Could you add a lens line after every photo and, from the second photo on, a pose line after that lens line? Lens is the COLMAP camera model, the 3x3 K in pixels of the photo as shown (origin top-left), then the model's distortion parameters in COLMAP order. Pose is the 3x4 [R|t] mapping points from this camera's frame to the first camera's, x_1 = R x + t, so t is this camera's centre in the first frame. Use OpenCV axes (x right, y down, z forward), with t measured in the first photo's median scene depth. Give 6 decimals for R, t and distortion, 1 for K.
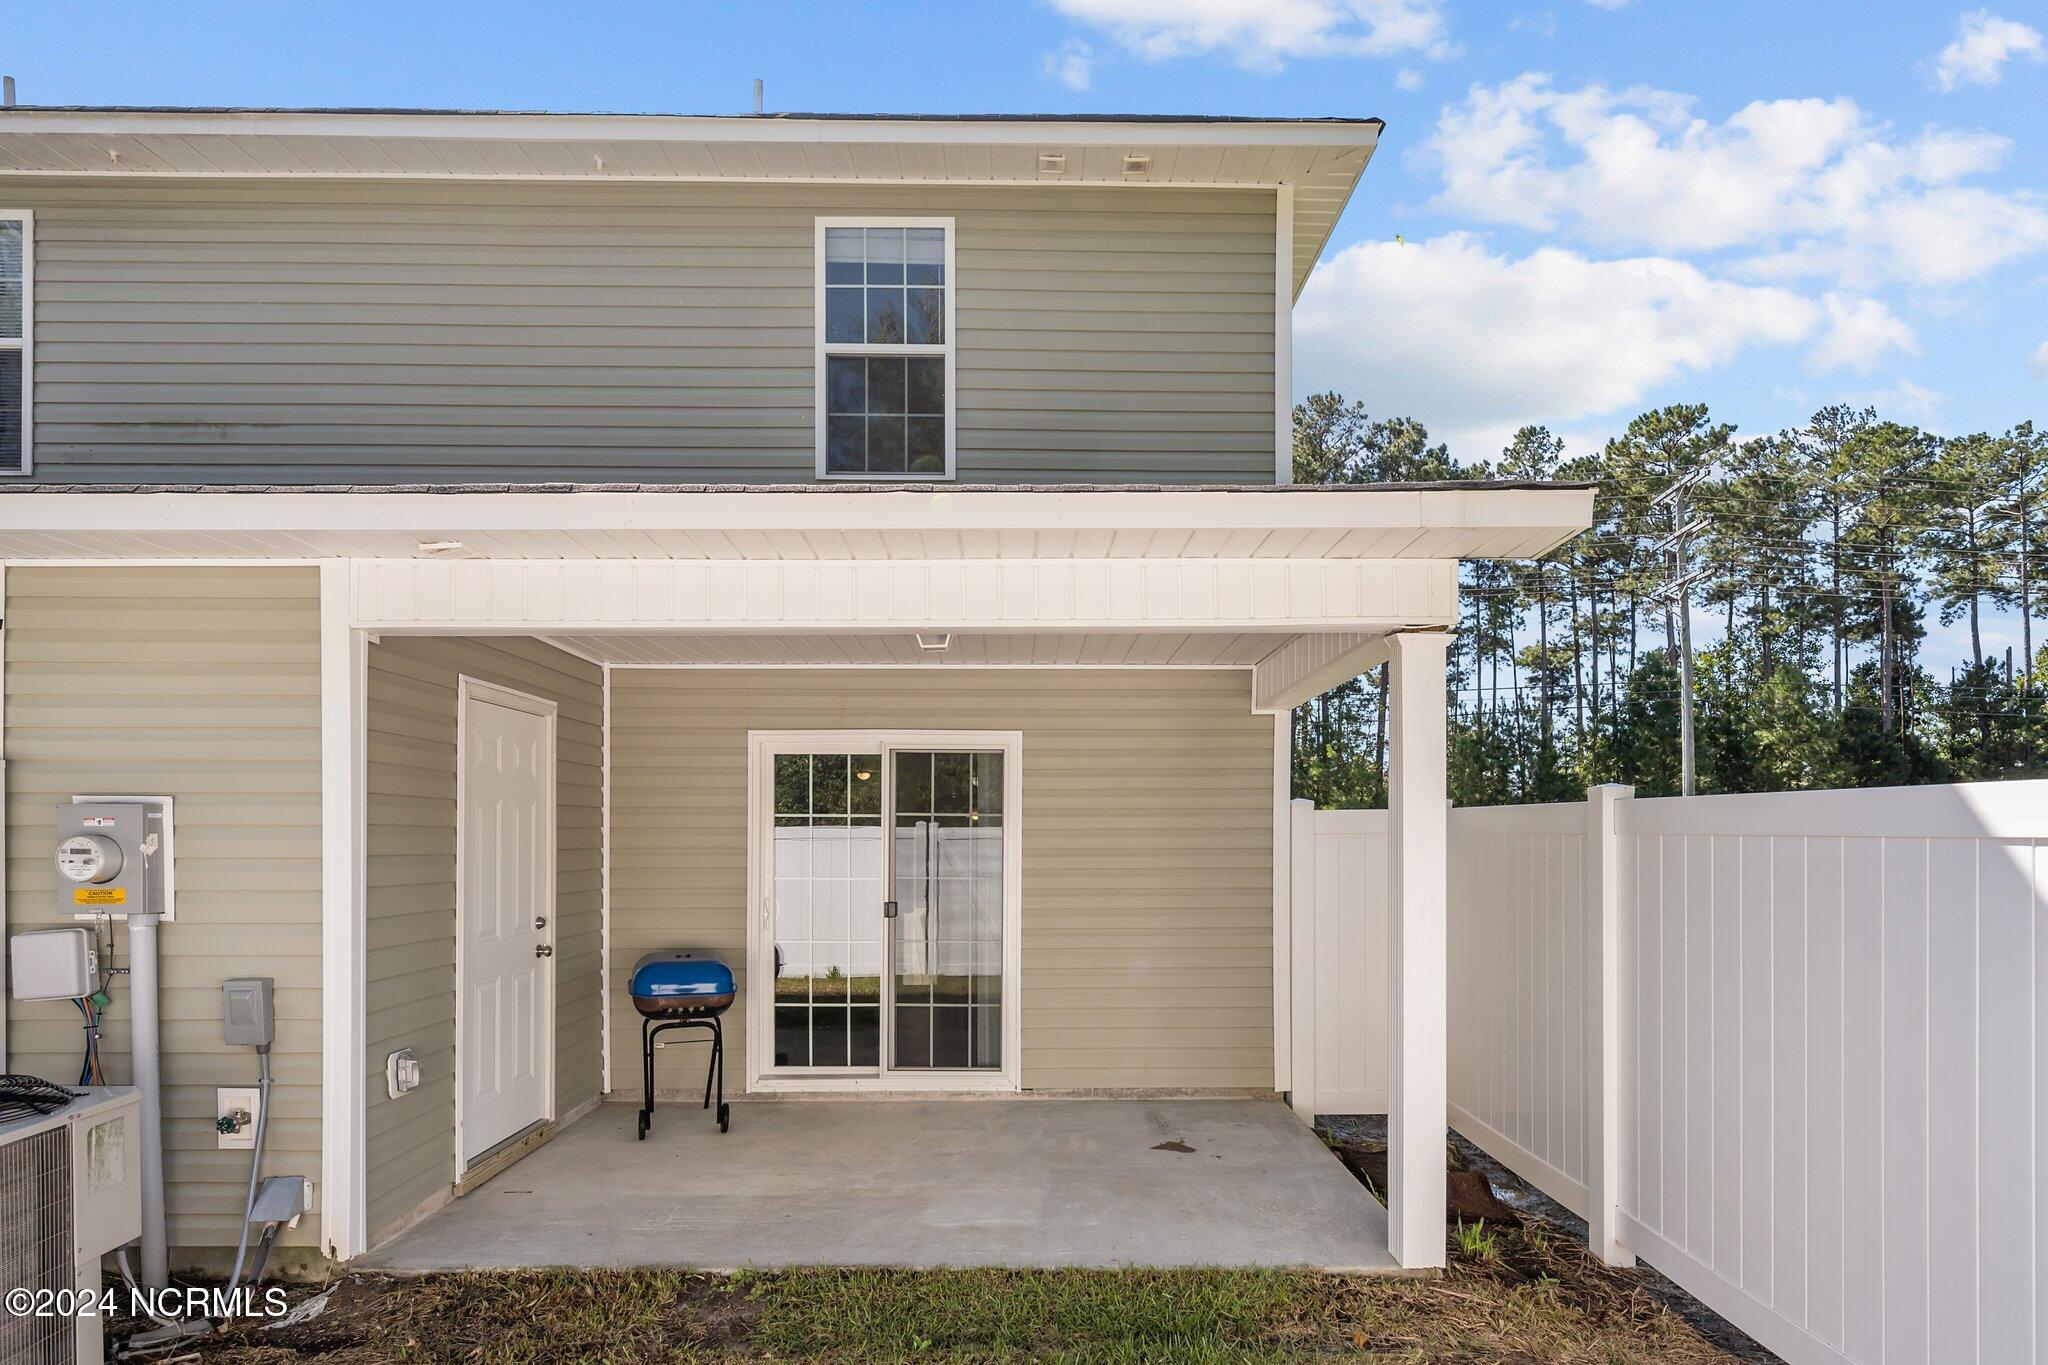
lens RADIAL K [[1100.3, 0, 1033.9], [0, 1100.3, 842.6], [0, 0, 1]] dist [-0.000425, -0.001184]
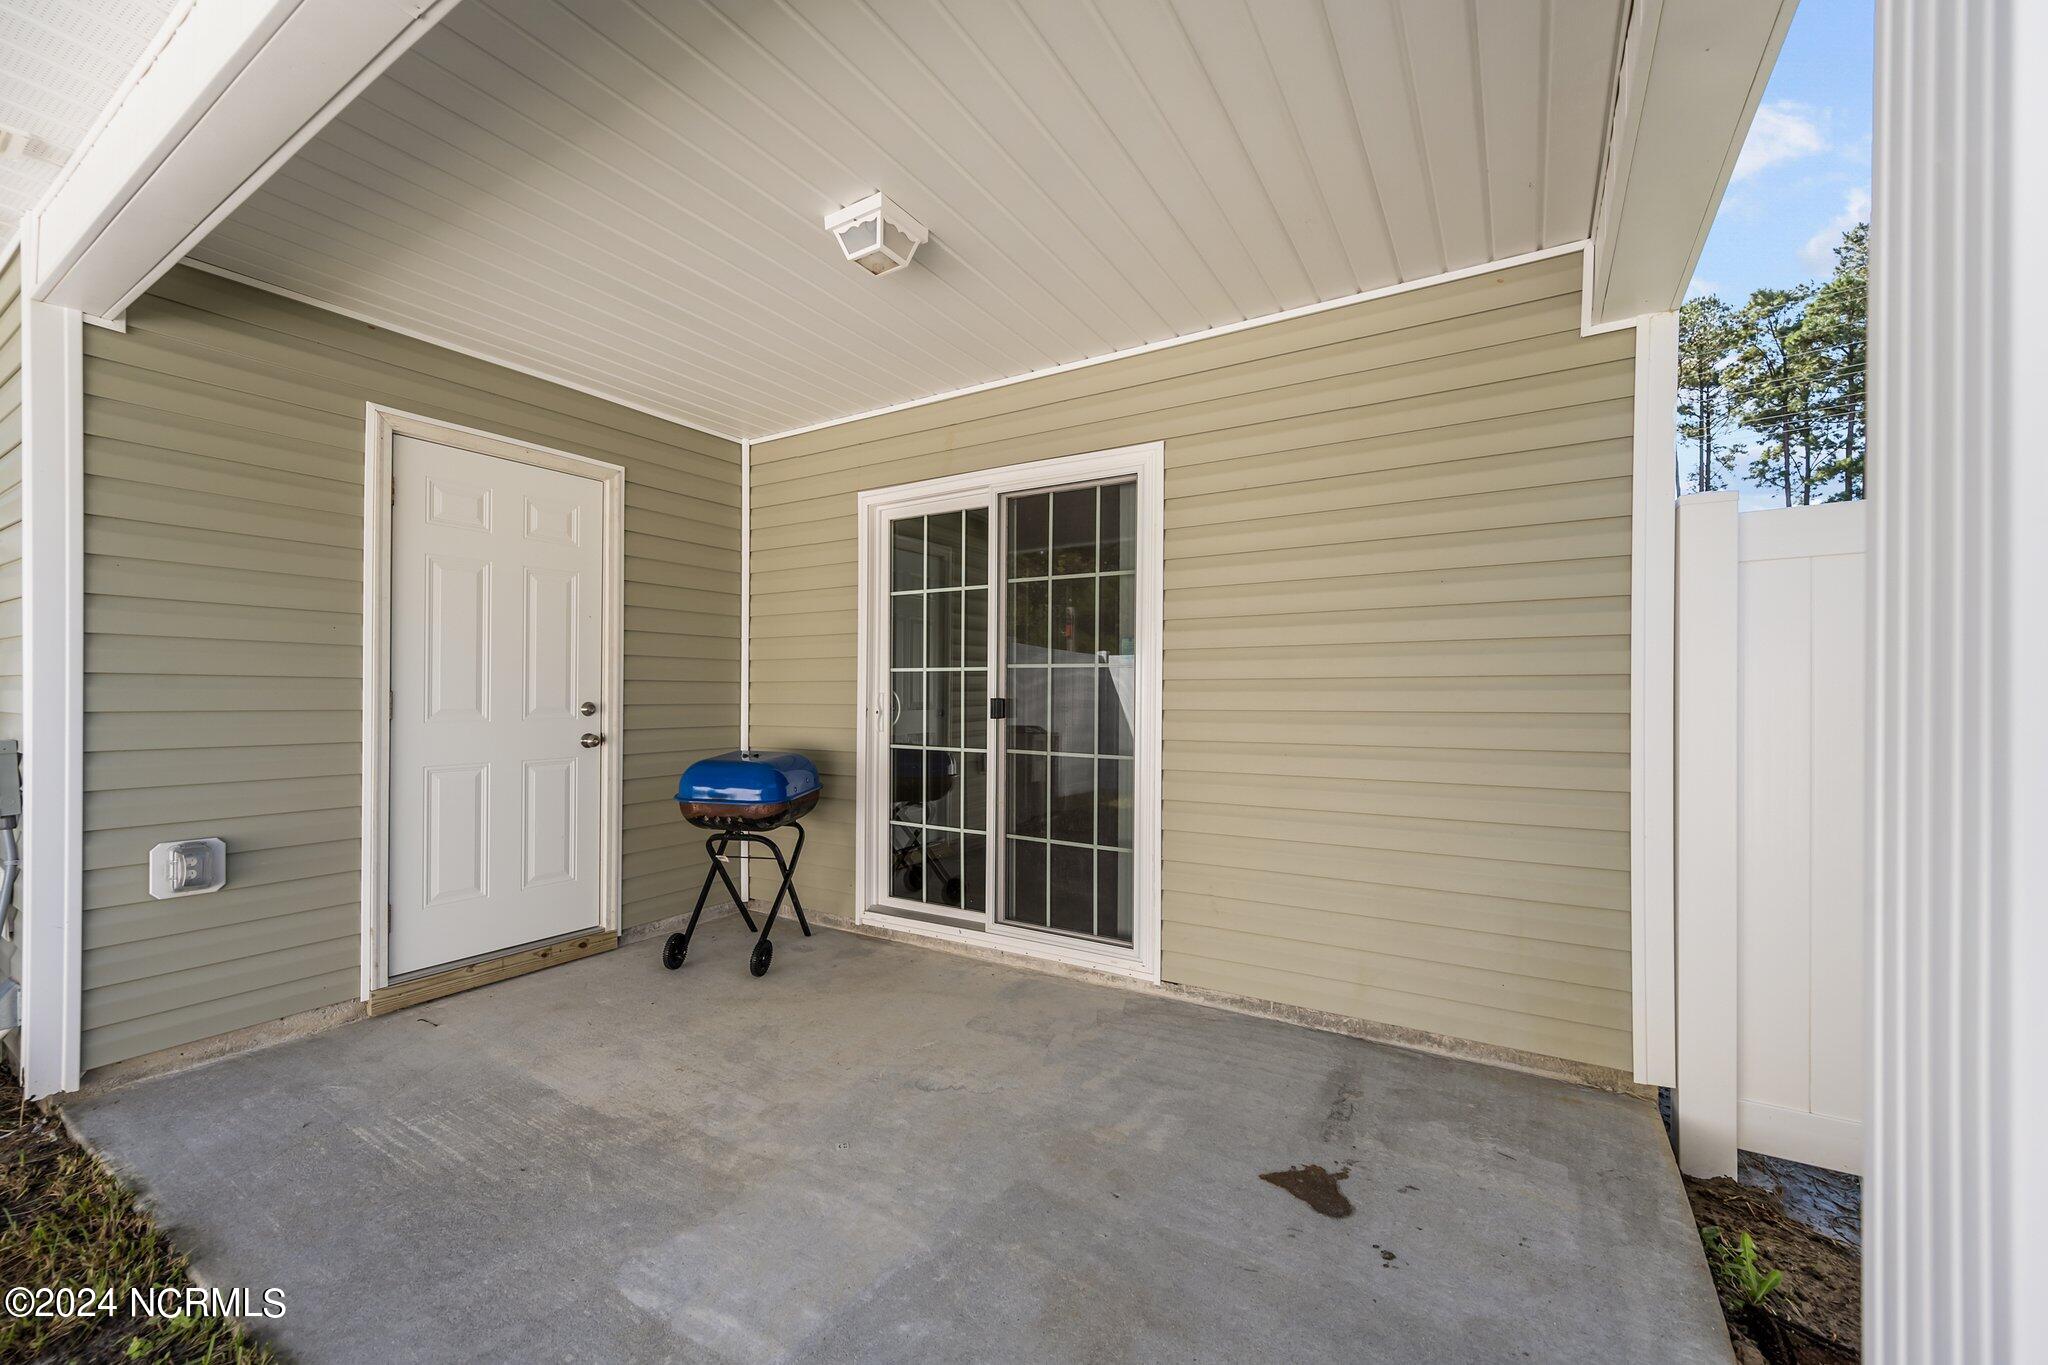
lens RADIAL K [[812.6, 0, 1037.1], [0, 812.6, 693.3], [0, 0, 1]] dist [-0.001058, 0.000169]
pose [[0.849356, 0.002537, -0.527815, 0.185887], [-0.004793, 0.999984, -0.002905, 0.052897], [0.527799, 0.004998, 0.849354, 0.551414]]
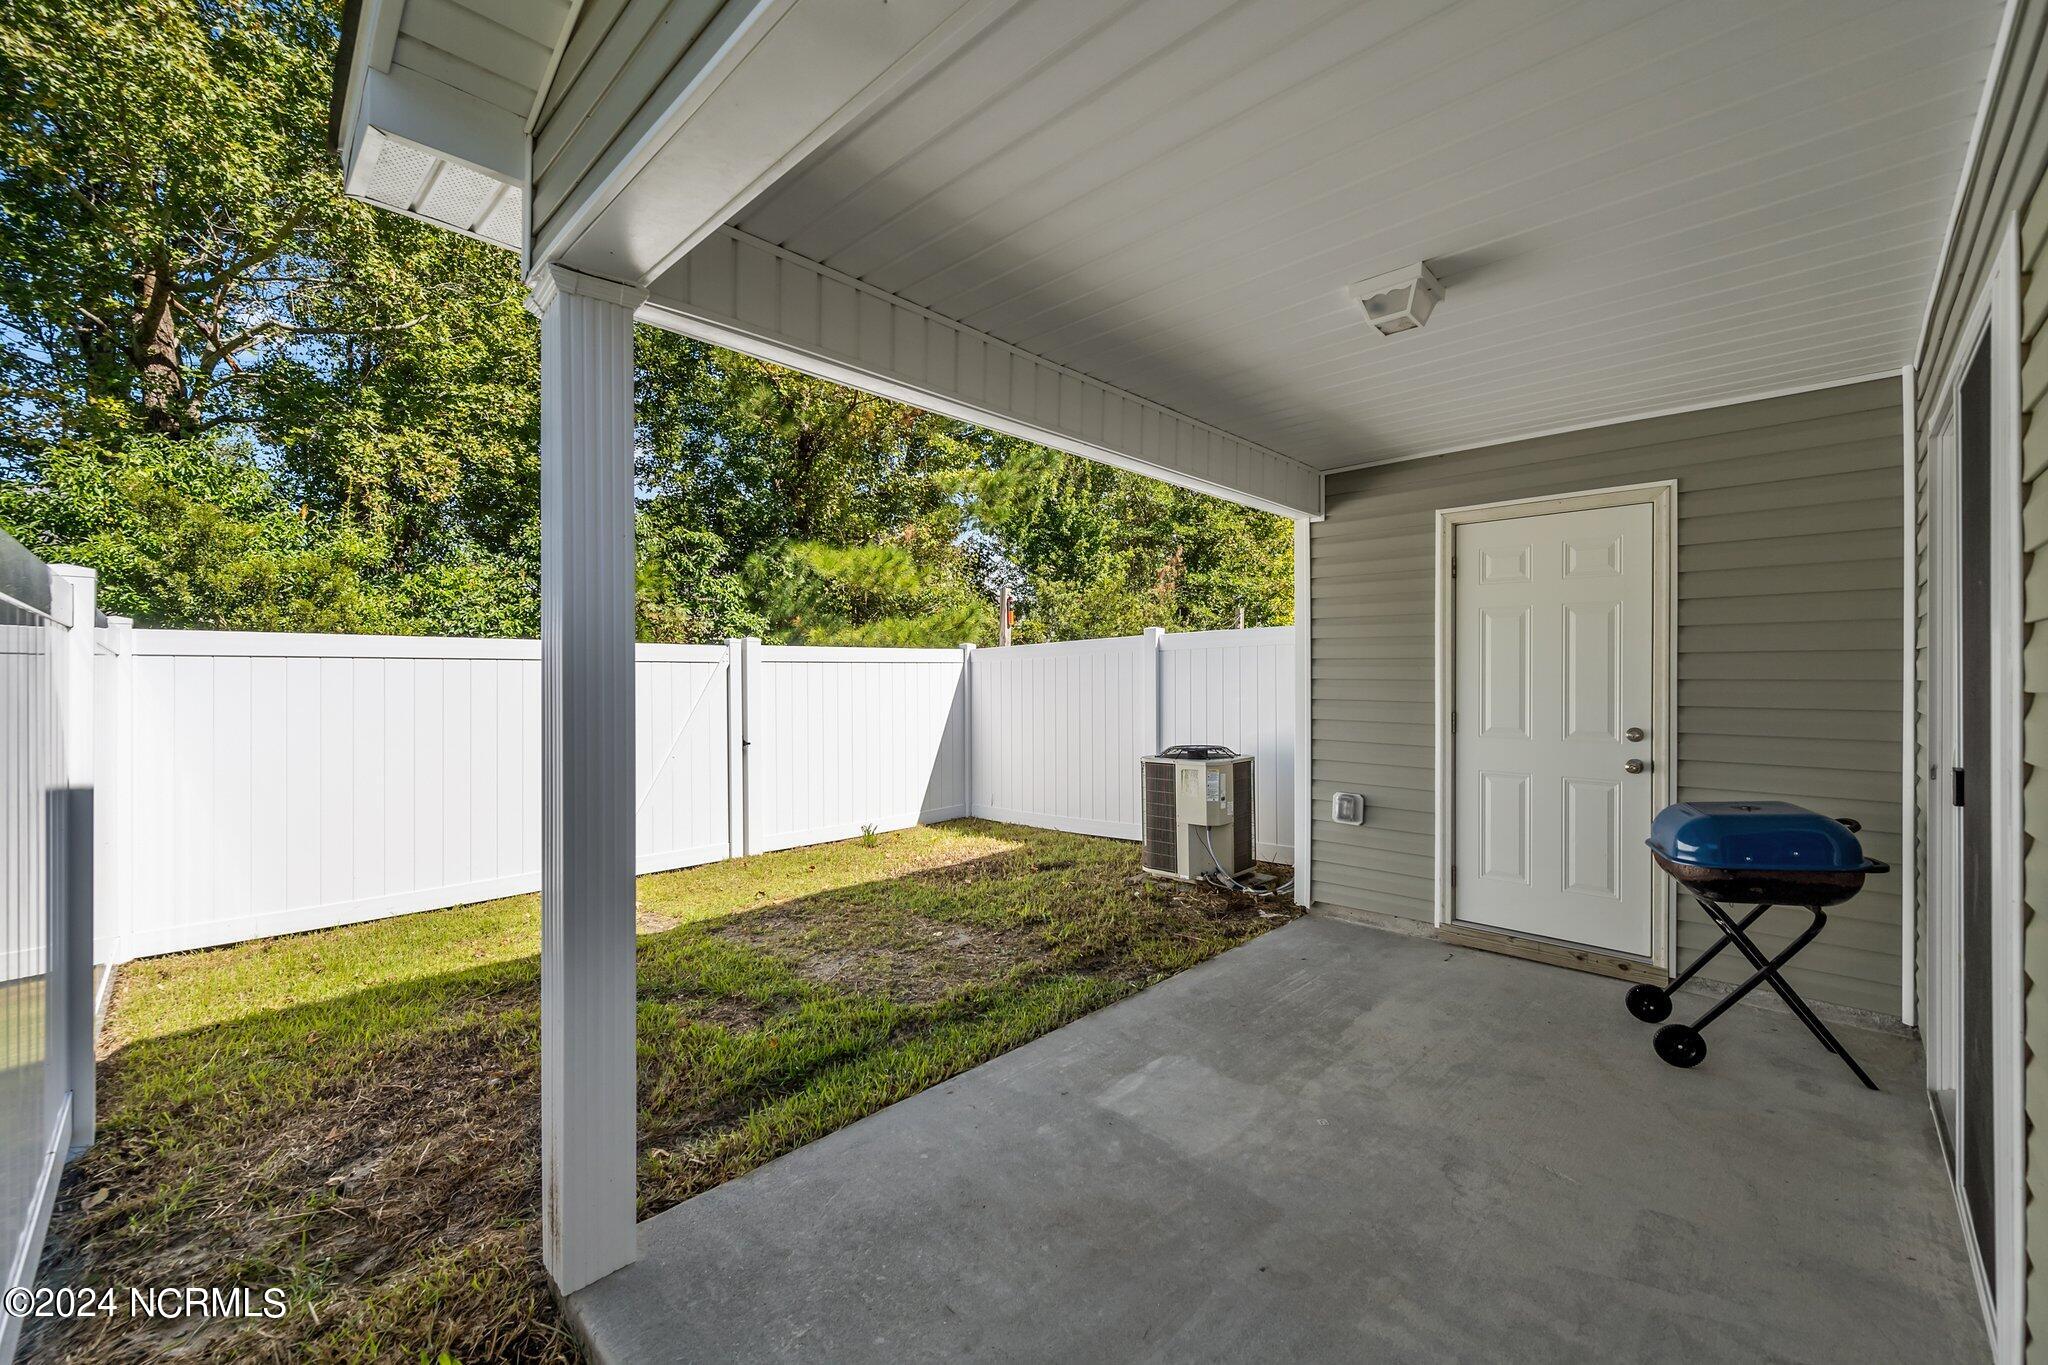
lens RADIAL K [[812.6, 0, 1025.1], [0, 812.6, 685.9], [0, 0, 1]] dist [-0.001058, 0.000169]
pose [[-0.709277, 0.009947, -0.704859, 0.323180], [-0.002480, 0.999859, 0.016606, 0.020400], [0.704925, 0.013526, -0.709153, 0.979454]]
